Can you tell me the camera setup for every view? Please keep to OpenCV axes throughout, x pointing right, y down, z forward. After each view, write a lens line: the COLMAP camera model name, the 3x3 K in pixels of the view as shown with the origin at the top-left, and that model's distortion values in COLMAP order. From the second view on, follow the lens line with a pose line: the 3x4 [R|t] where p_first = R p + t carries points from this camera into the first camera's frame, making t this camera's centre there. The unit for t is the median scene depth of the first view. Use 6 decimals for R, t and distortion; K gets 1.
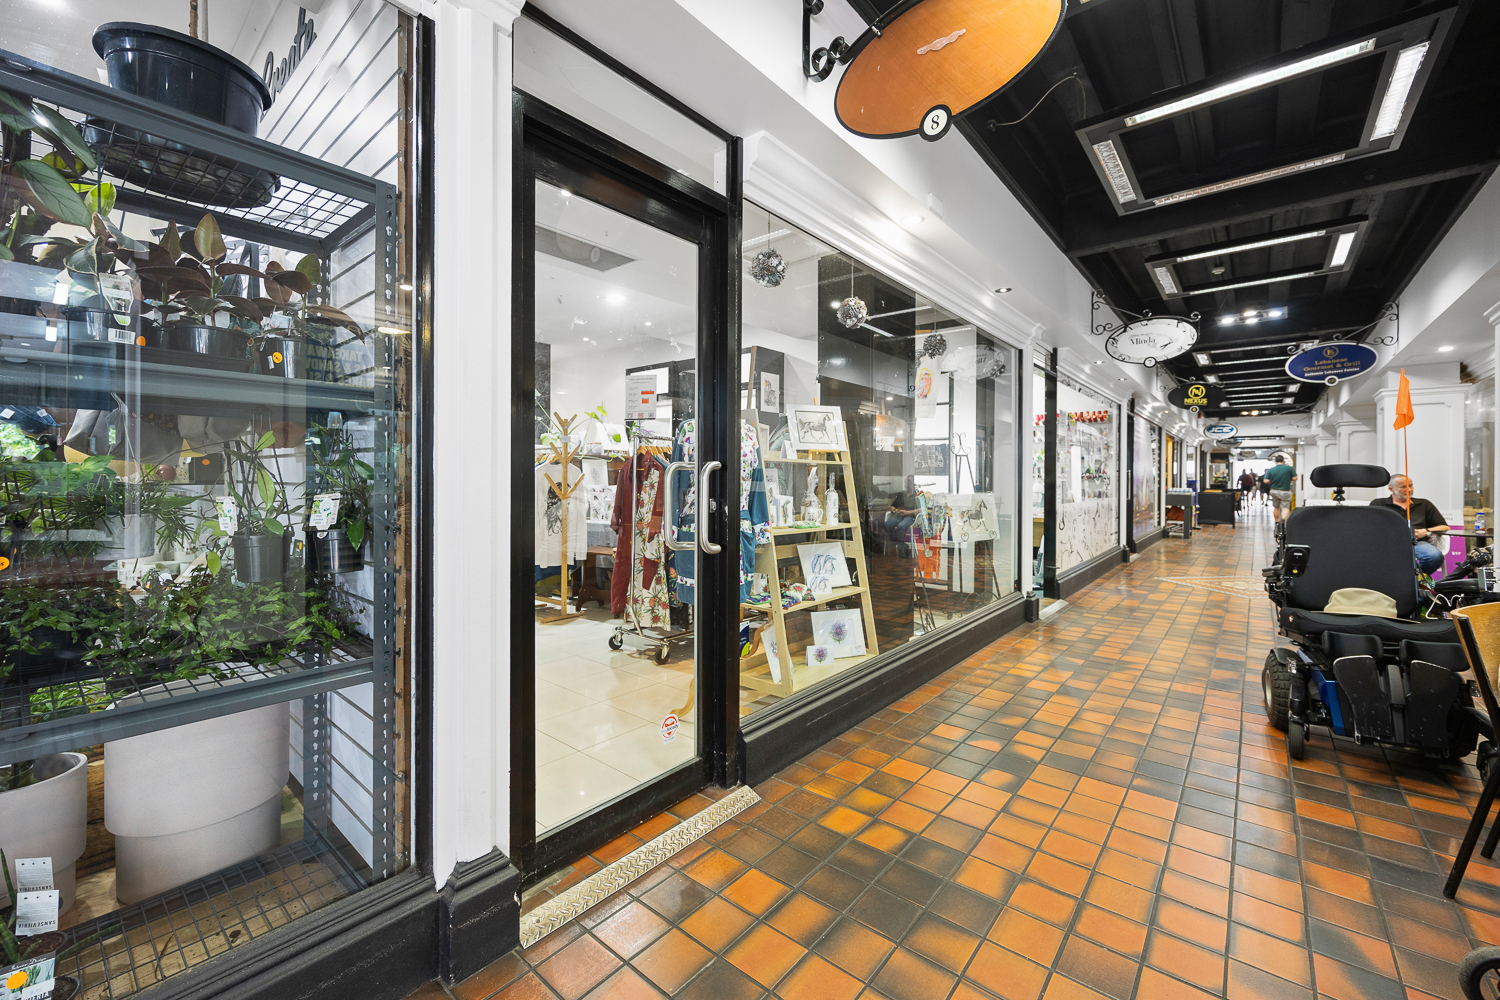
lens RADIAL K [[604.9, 0, 750.0], [0, 604.9, 500.0], [0, 0, 1]] dist [0.029384, 0.000008]
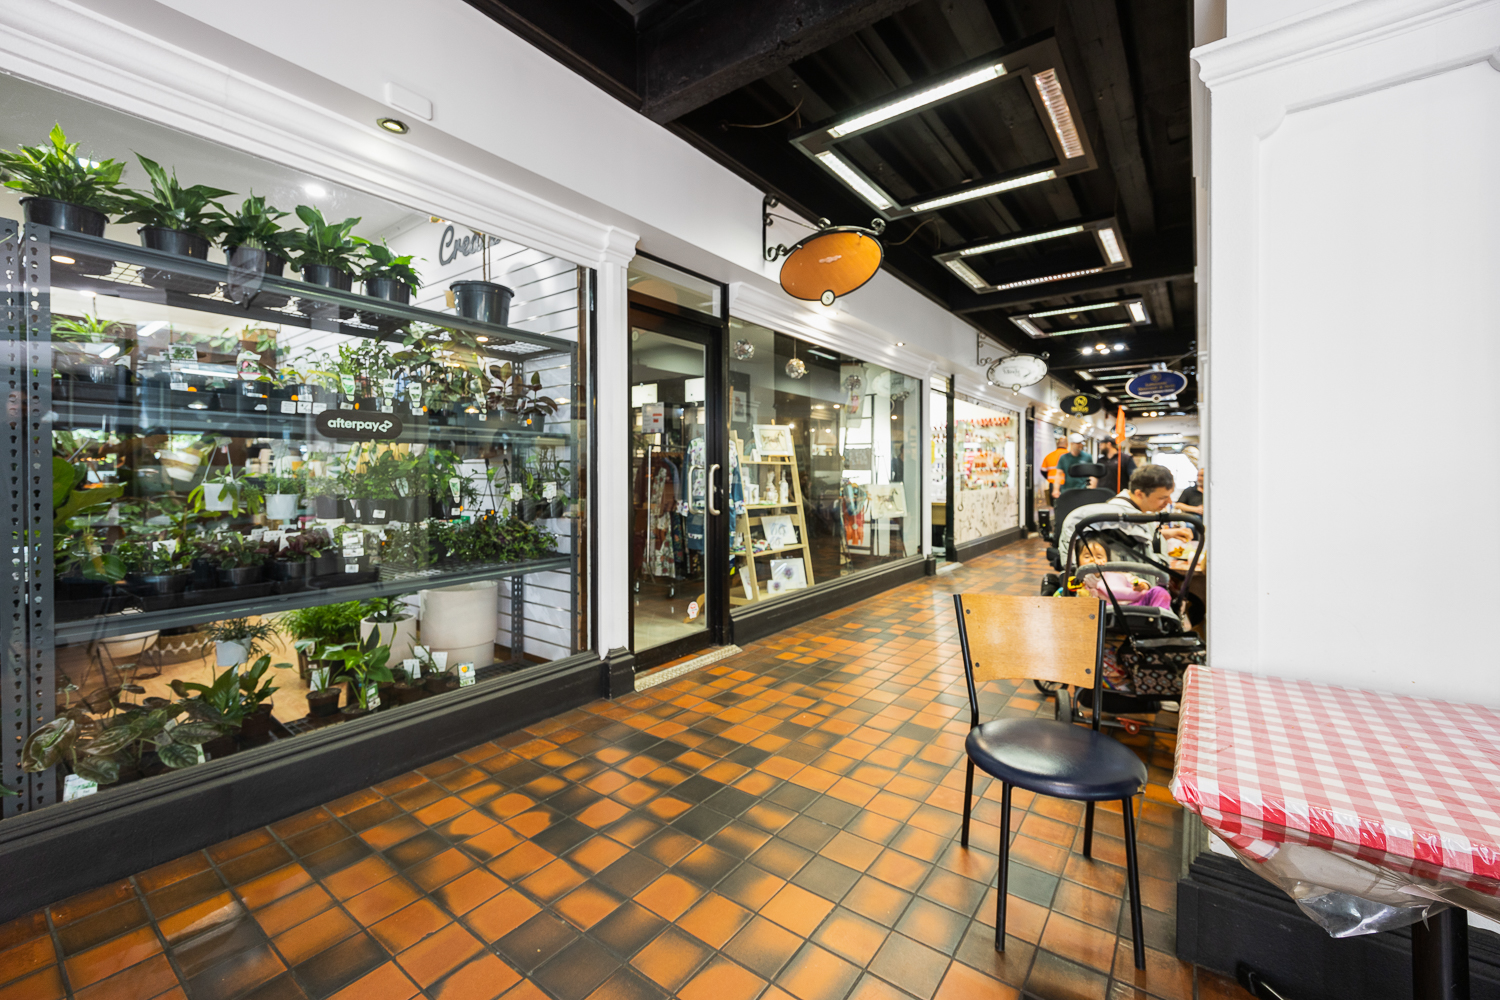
lens RADIAL K [[604.9, 0, 750.0], [0, 604.9, 500.0], [0, 0, 1]] dist [0.029384, 0.000008]
pose [[0.998187, -0.007463, 0.059728, -0.043037], [0.006888, 0.999928, 0.009828, 0.016280], [-0.059797, -0.009399, 0.998166, -0.537451]]
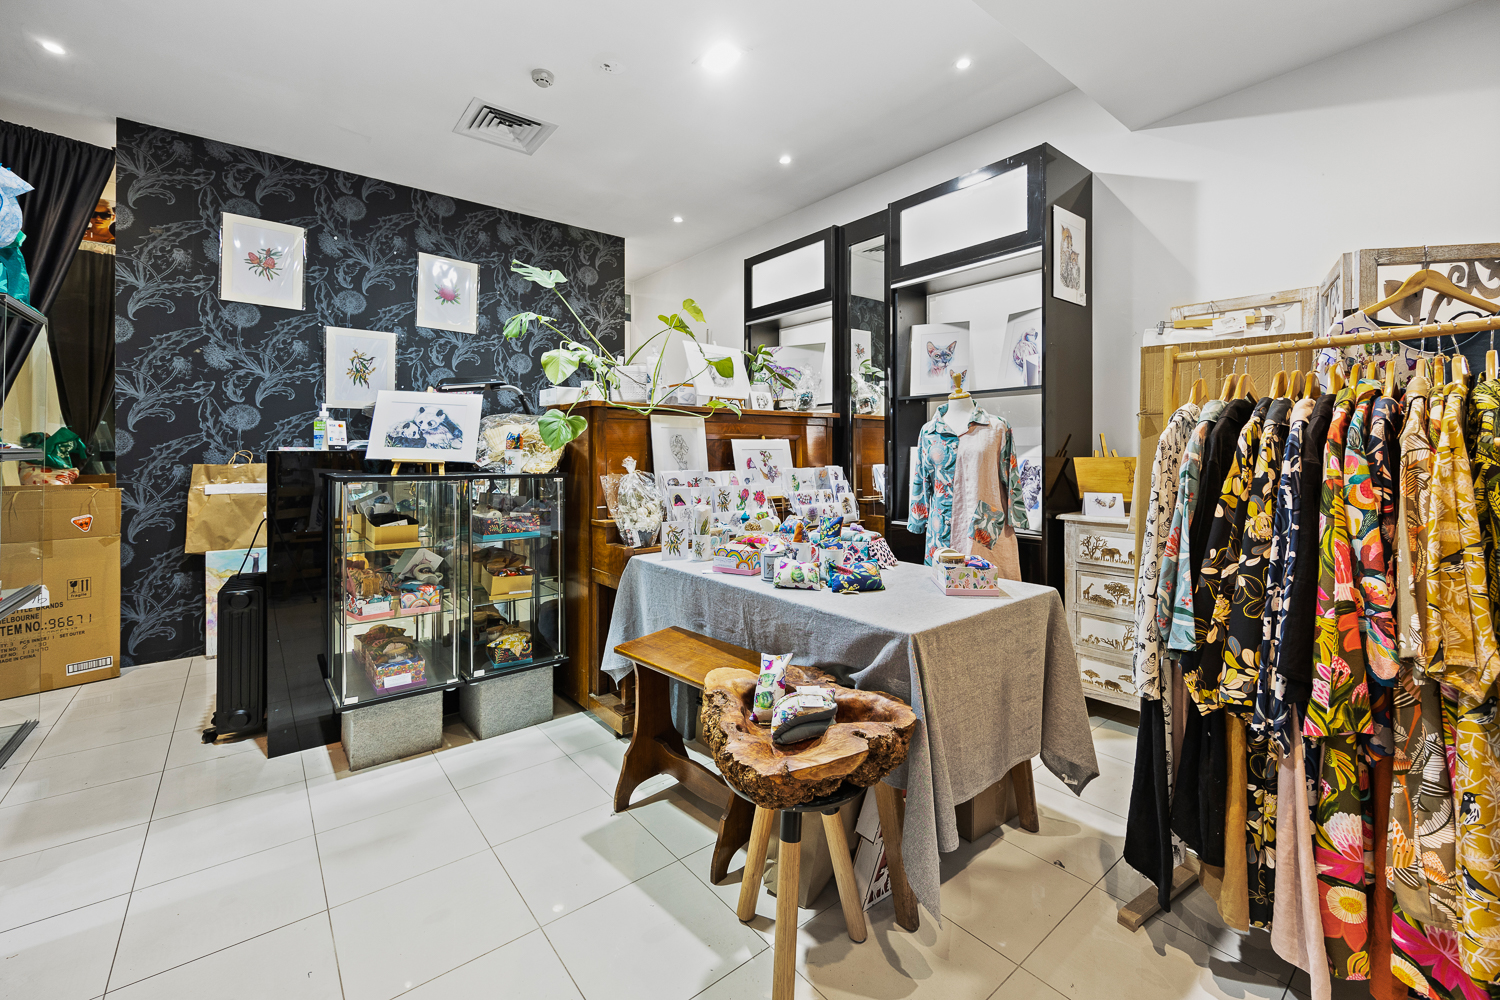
lens RADIAL K [[628.1, 0, 753.6], [0, 628.1, 454.0], [0, 0, 1]] dist [-0.001272, -0.000121]
pose [[0.983215, -0.002987, -0.182428, -0.203011], [-0.001164, 0.999743, -0.022643, -0.049070], [0.182449, 0.022475, 0.982958, 0.980896]]
